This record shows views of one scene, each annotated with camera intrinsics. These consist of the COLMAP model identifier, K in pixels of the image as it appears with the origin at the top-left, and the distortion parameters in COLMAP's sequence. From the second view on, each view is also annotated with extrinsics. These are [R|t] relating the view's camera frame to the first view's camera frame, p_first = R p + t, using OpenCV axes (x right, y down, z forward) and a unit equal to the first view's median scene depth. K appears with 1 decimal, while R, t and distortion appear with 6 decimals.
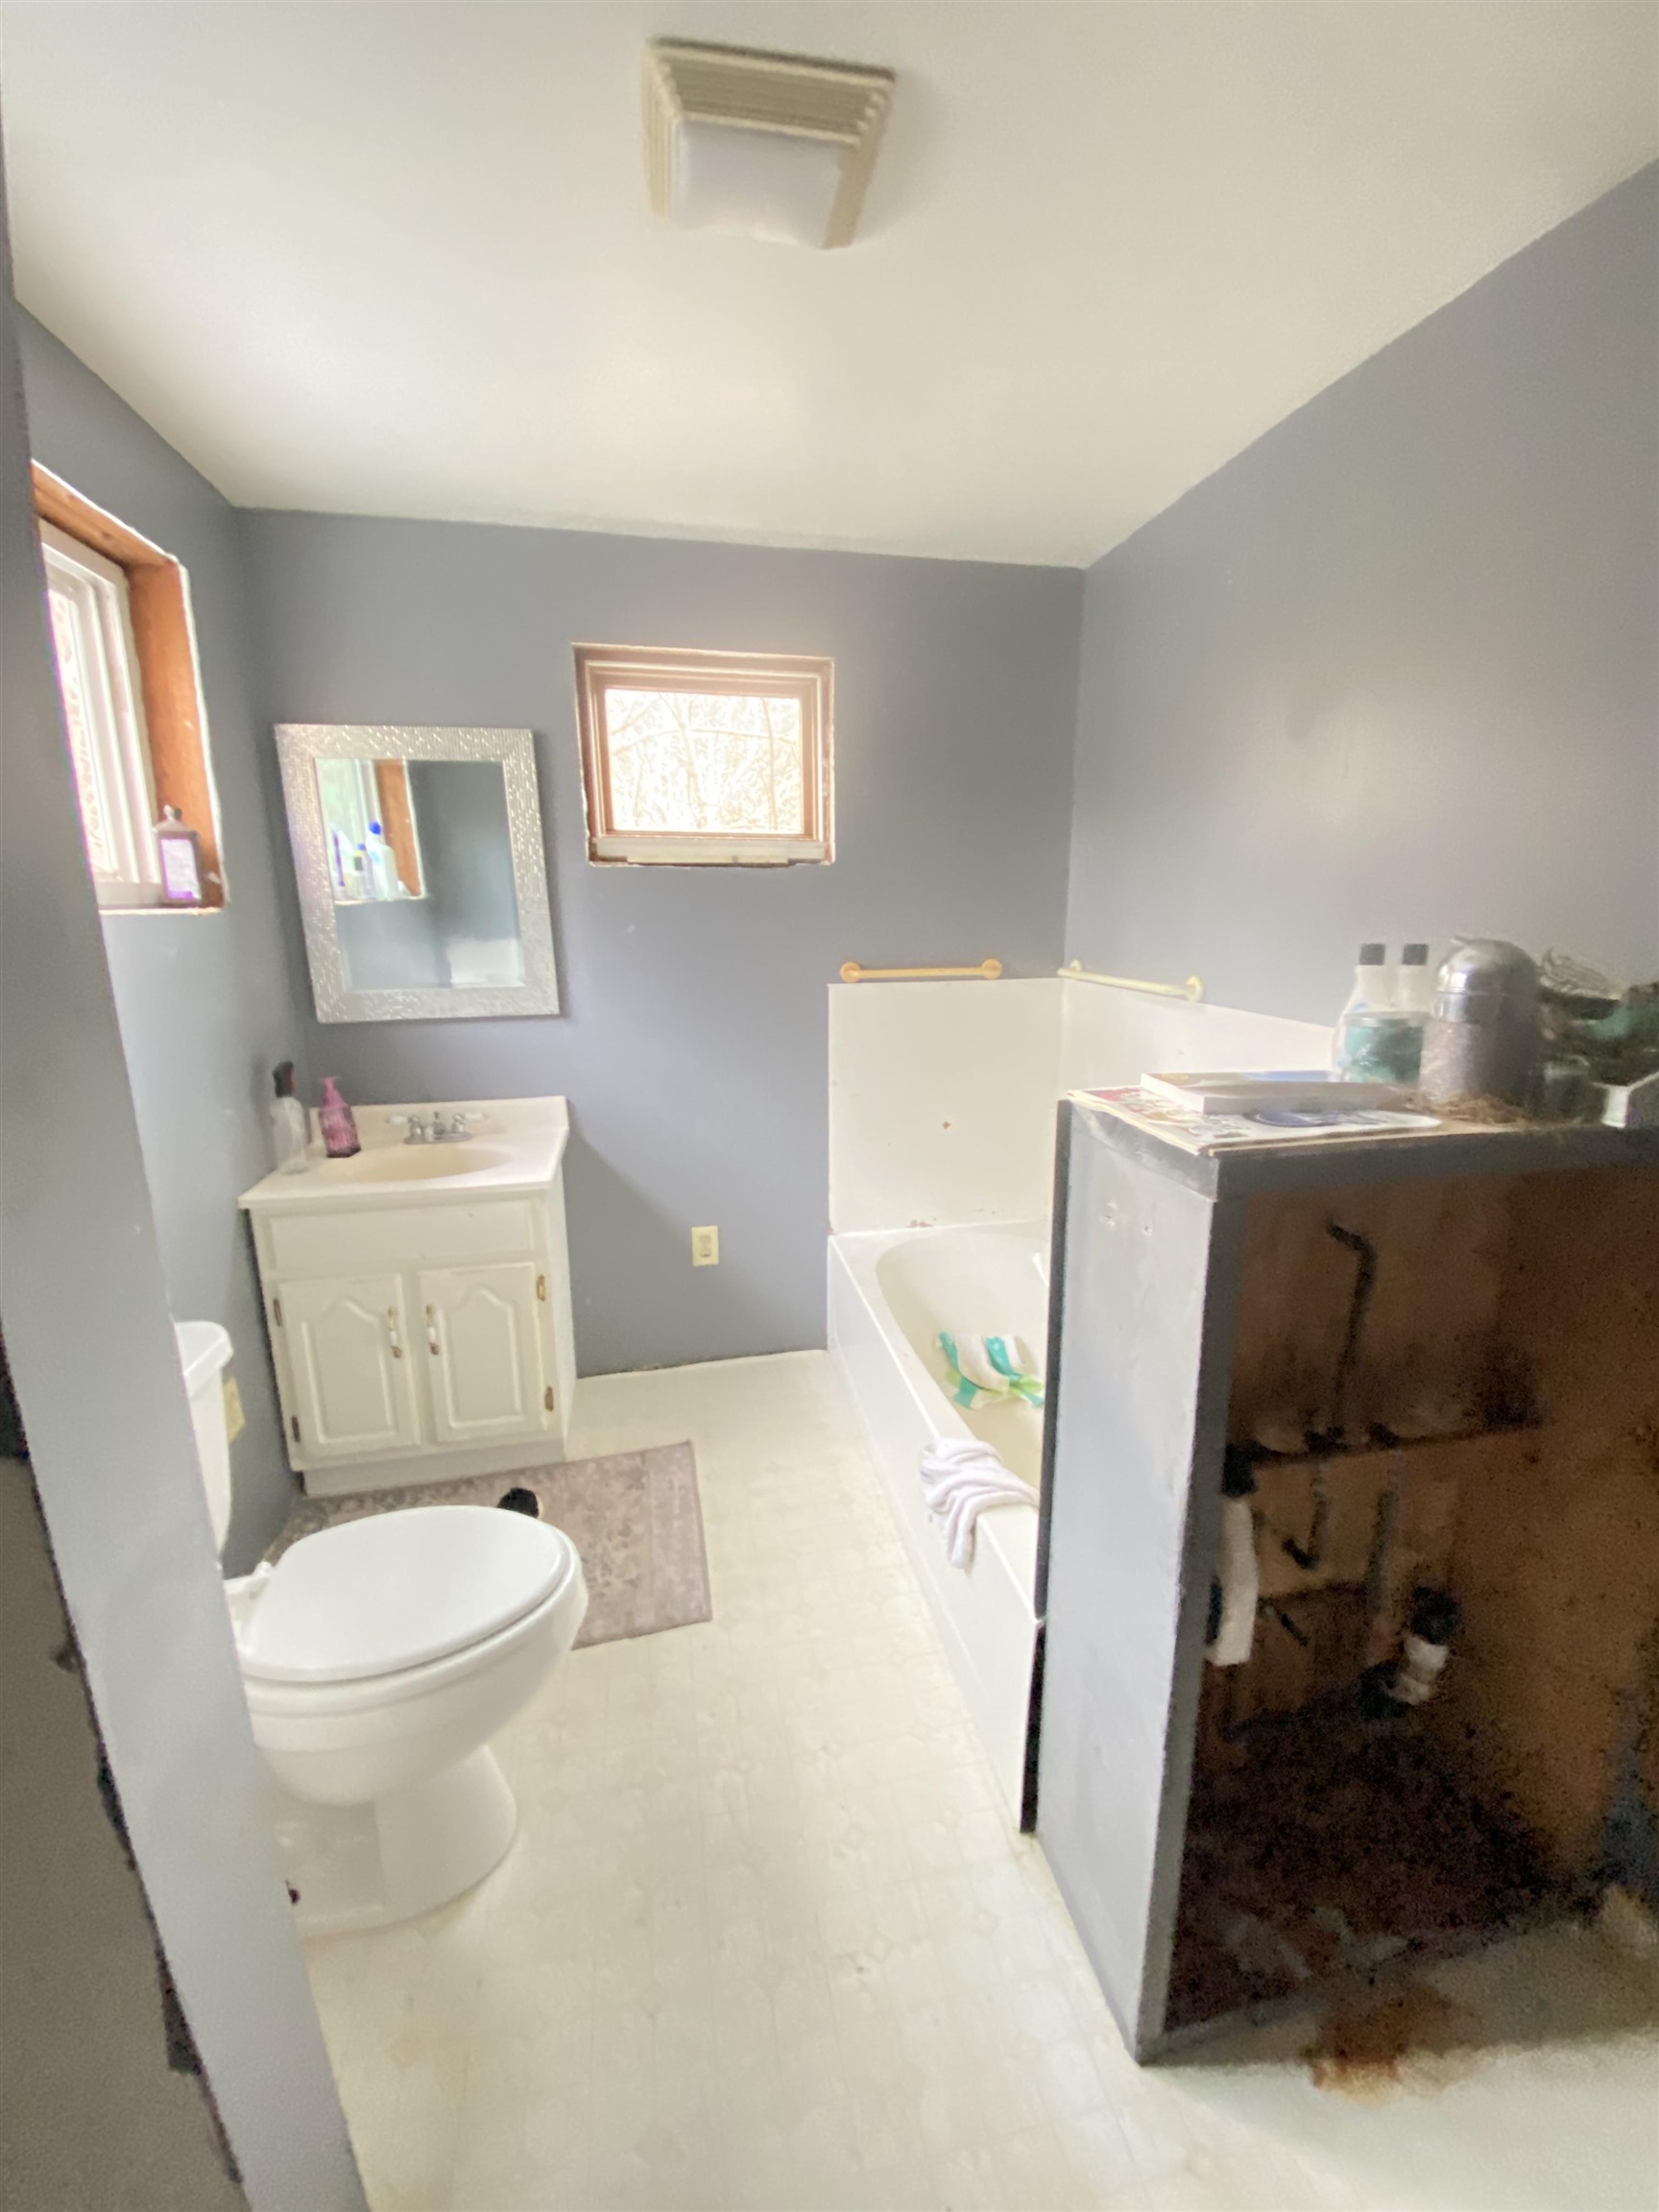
lens RADIAL K [[889.2, 0, 829.5], [0, 889.2, 1106.0], [0, 0, 1]] dist [-0.000561, -0.018047]
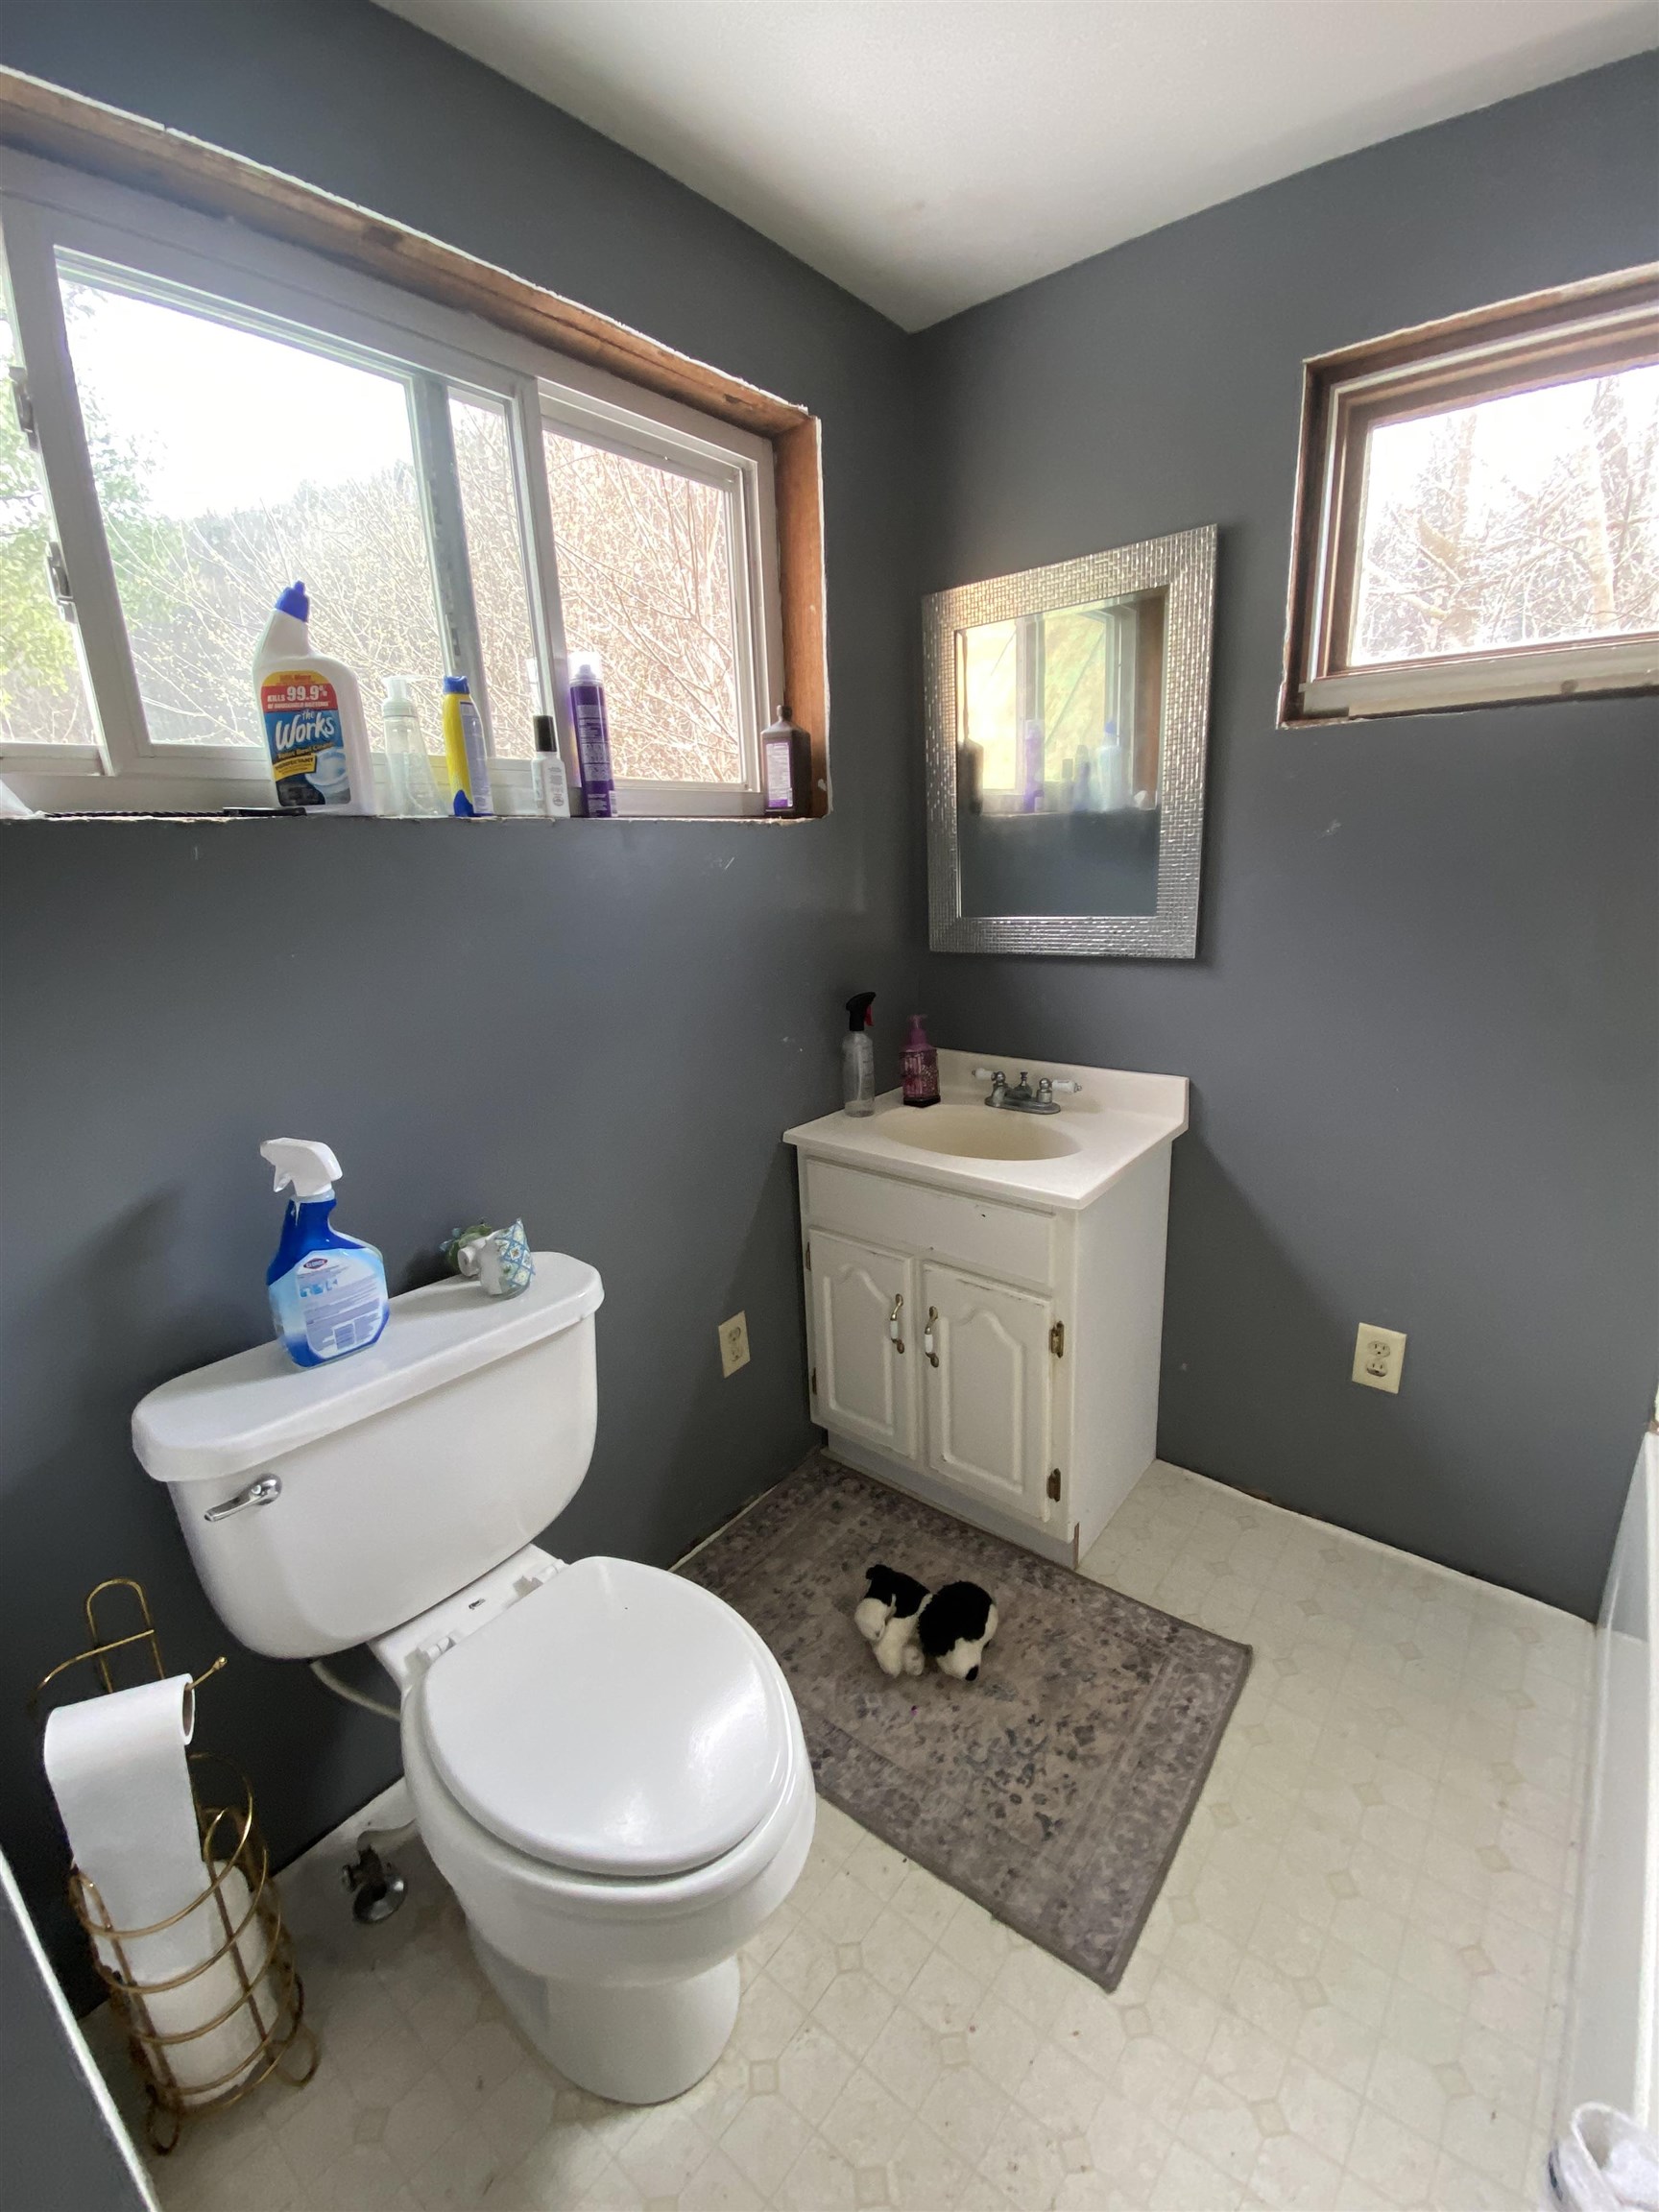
lens RADIAL K [[919.0, 0, 830.3], [0, 919.0, 1100.5], [0, 0, 1]] dist [0.028964, -0.028654]
pose [[0.626927, 0.187195, -0.756254, 0.084693], [-0.139799, 0.981979, 0.127176, -0.052355], [0.766432, 0.025994, 0.641799, 0.358311]]
